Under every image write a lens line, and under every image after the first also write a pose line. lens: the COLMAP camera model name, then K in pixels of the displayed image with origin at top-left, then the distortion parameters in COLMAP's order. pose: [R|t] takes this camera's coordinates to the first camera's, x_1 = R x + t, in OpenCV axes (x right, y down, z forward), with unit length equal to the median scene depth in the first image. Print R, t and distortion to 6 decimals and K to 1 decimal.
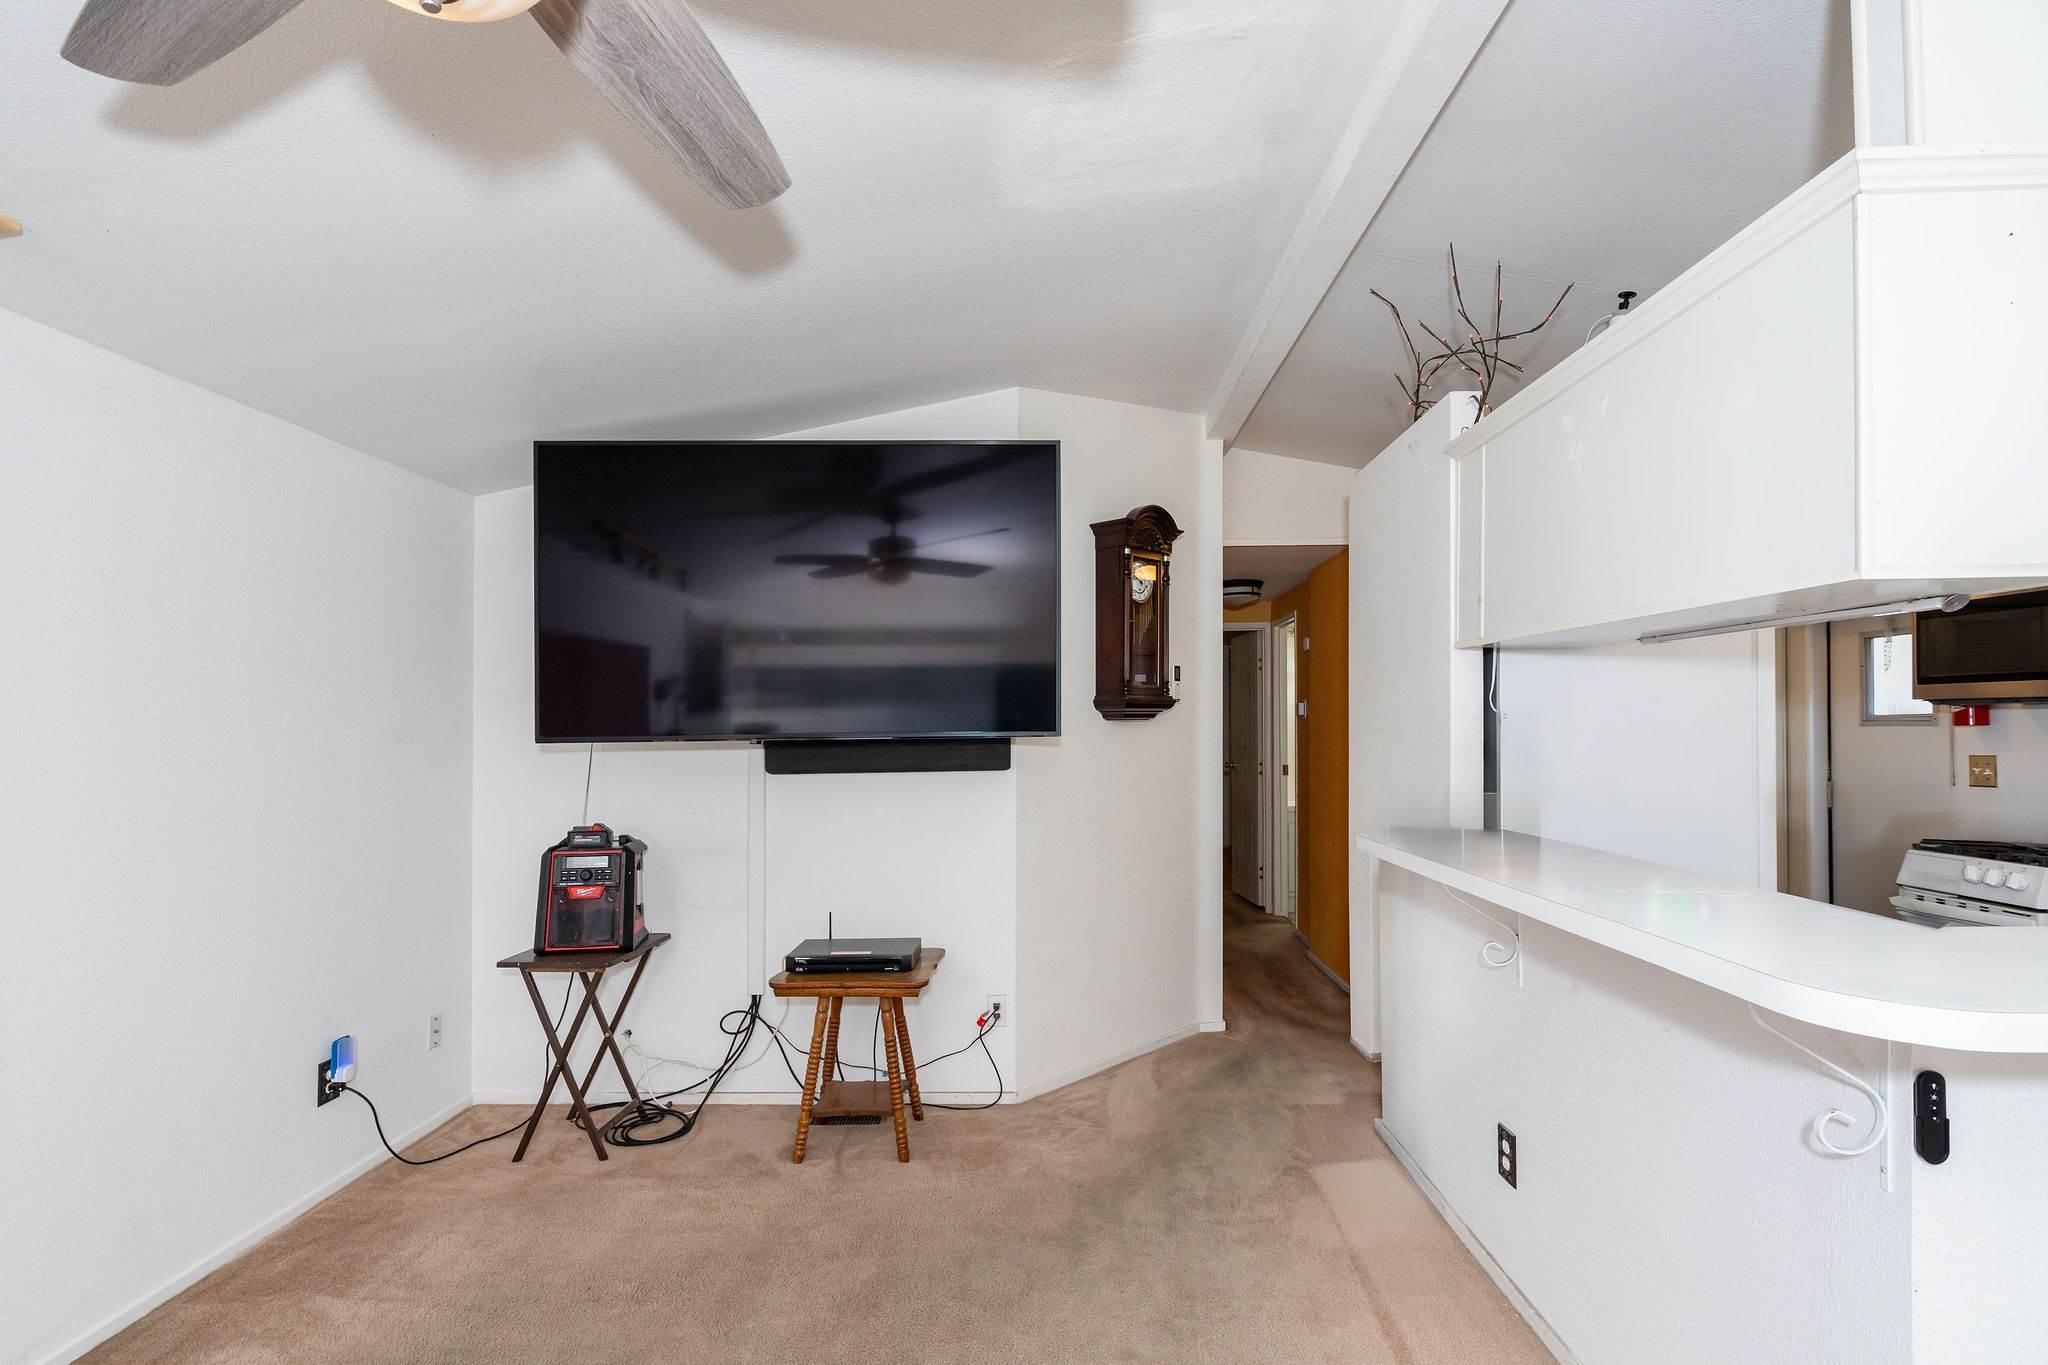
lens RADIAL K [[956.2, 0, 1071.2], [0, 956.2, 727.3], [0, 0, 1]] dist [-0.005274, 0.001787]
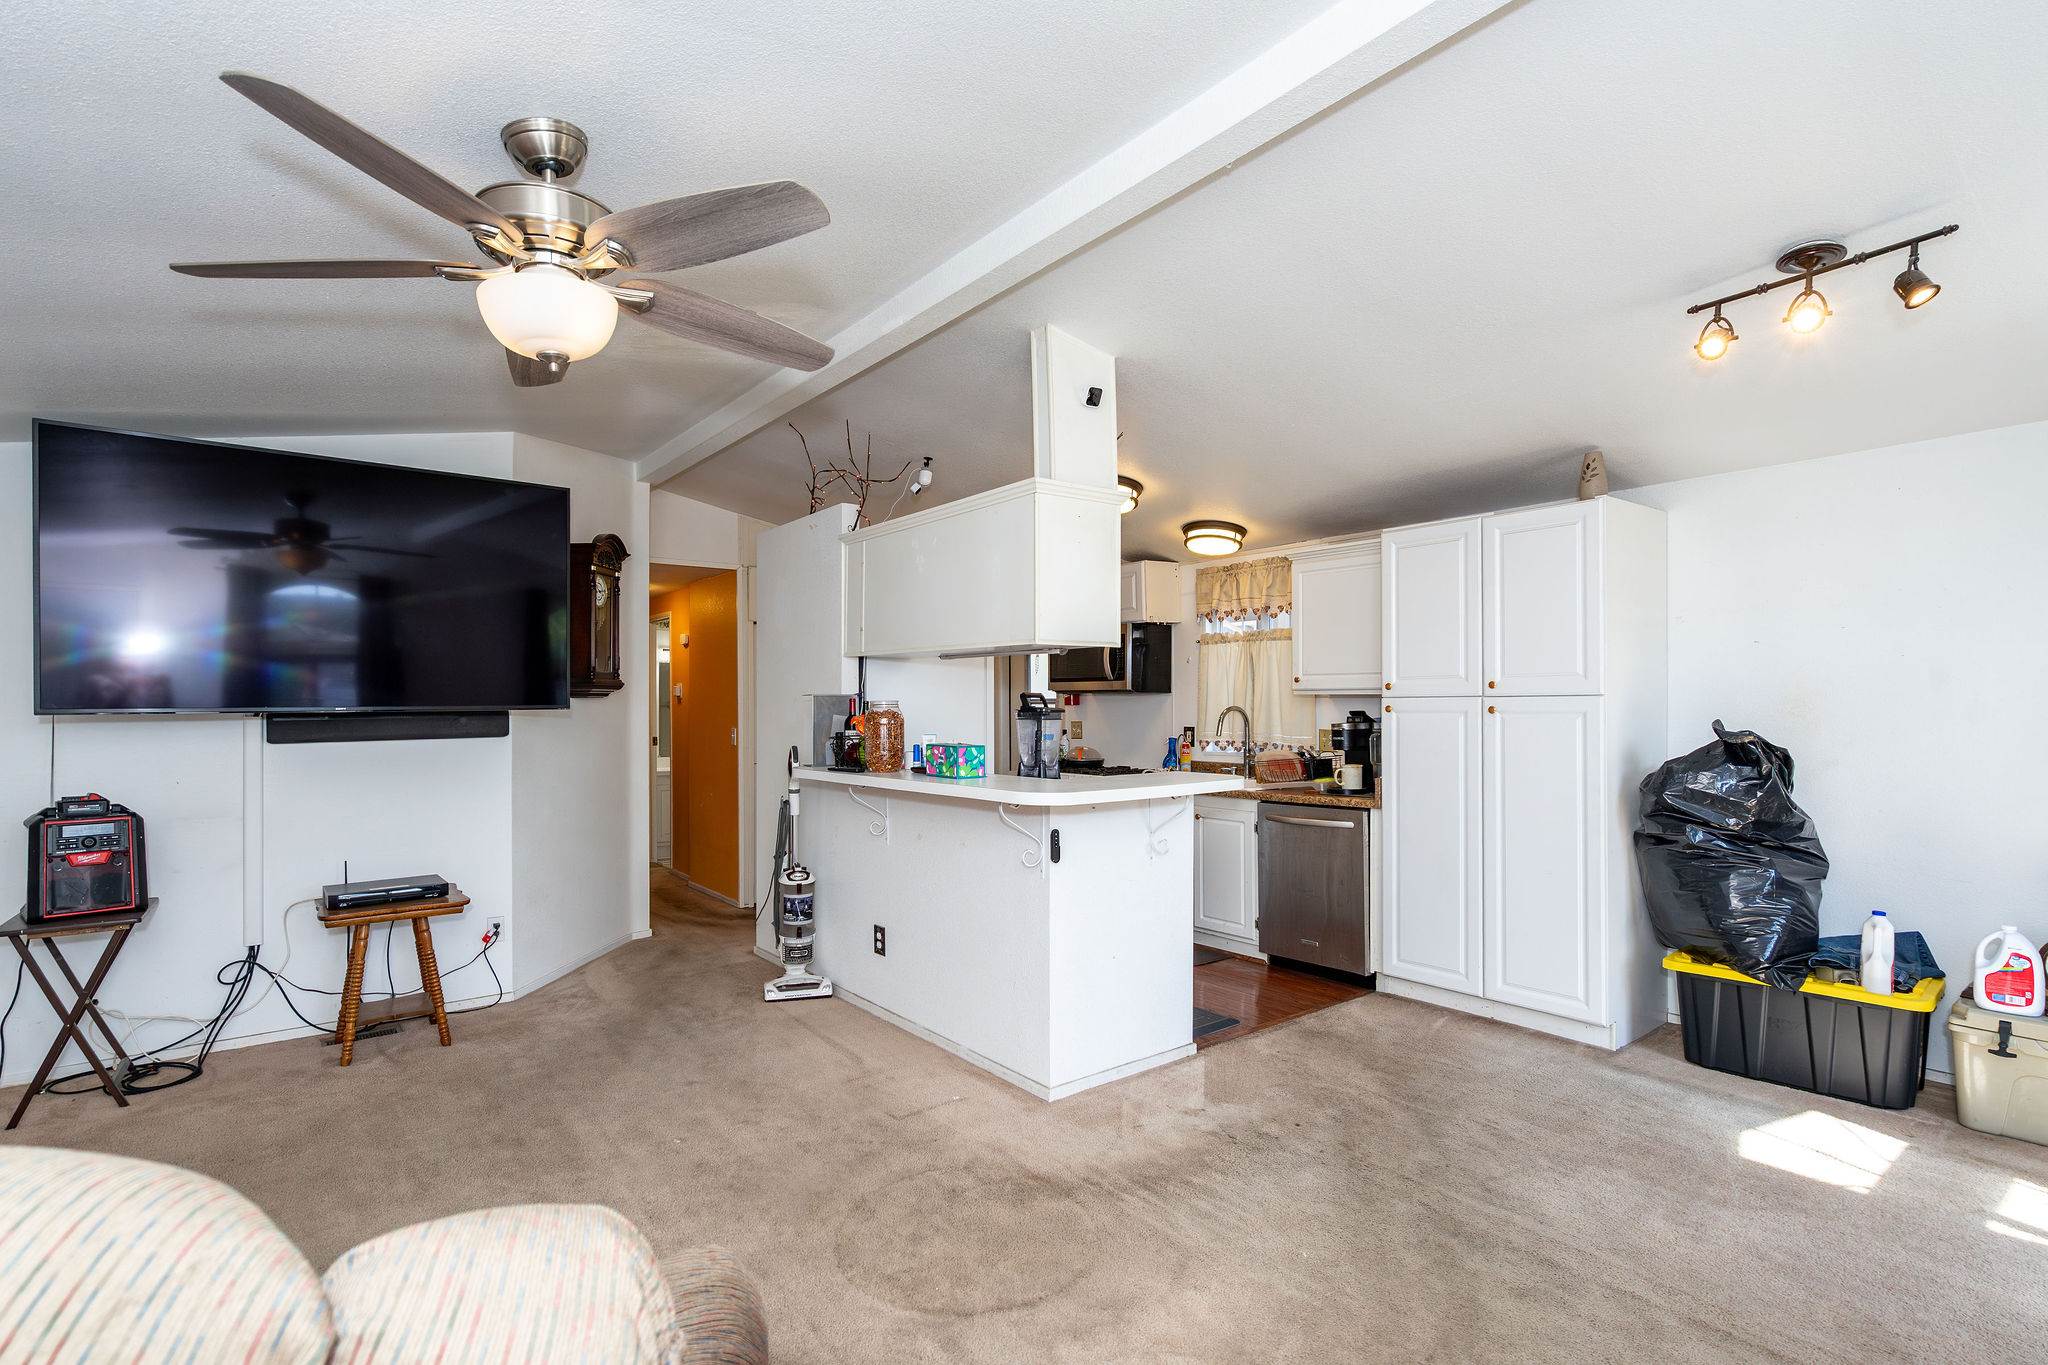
lens RADIAL K [[956.2, 0, 980.4], [0, 956.2, 735.6], [0, 0, 1]] dist [-0.005274, 0.001787]
pose [[0.792651, -0.015092, 0.609488, -0.349863], [-0.001198, 0.999653, 0.026311, 0.009922], [-0.609674, -0.021586, 0.792358, -0.387417]]
